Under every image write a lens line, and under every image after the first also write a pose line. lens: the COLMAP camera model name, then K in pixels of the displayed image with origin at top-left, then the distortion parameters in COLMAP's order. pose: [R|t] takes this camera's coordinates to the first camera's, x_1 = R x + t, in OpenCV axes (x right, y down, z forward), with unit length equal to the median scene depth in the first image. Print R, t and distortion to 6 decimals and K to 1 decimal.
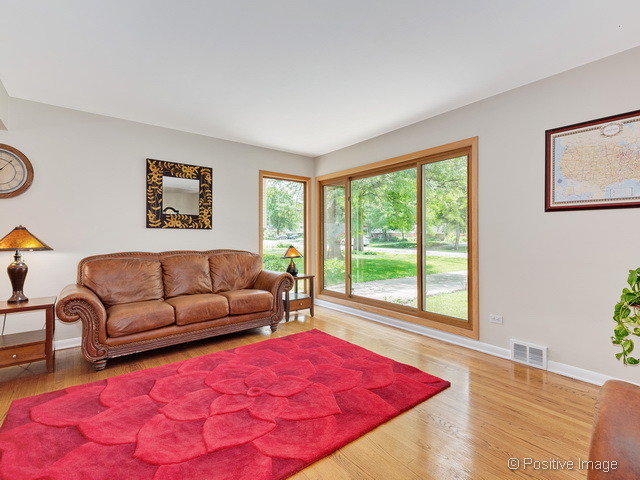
lens RADIAL K [[321.2, 0, 320.0], [0, 321.2, 240.0], [0, 0, 1]] dist [-0.000390, -0.000772]
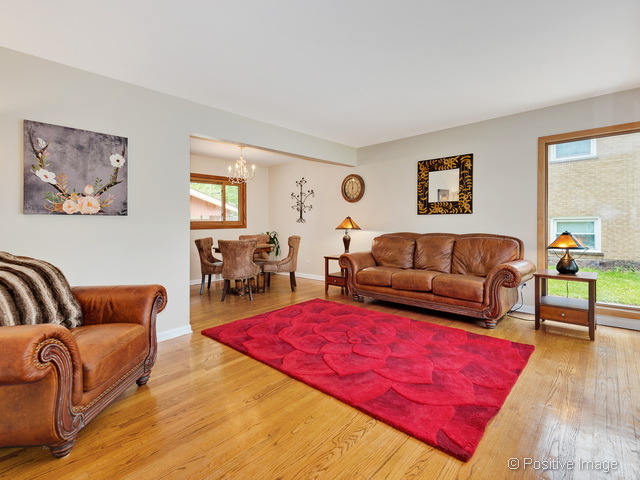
lens RADIAL K [[301.5, 0, 314.2], [0, 301.5, 221.0], [0, 0, 1]] dist [0.001411, 0.000119]
pose [[0.127133, -0.004406, -0.991876, 0.627055], [0.003046, 0.999987, -0.004052, -0.007975], [0.991881, -0.002506, 0.127145, 0.426683]]
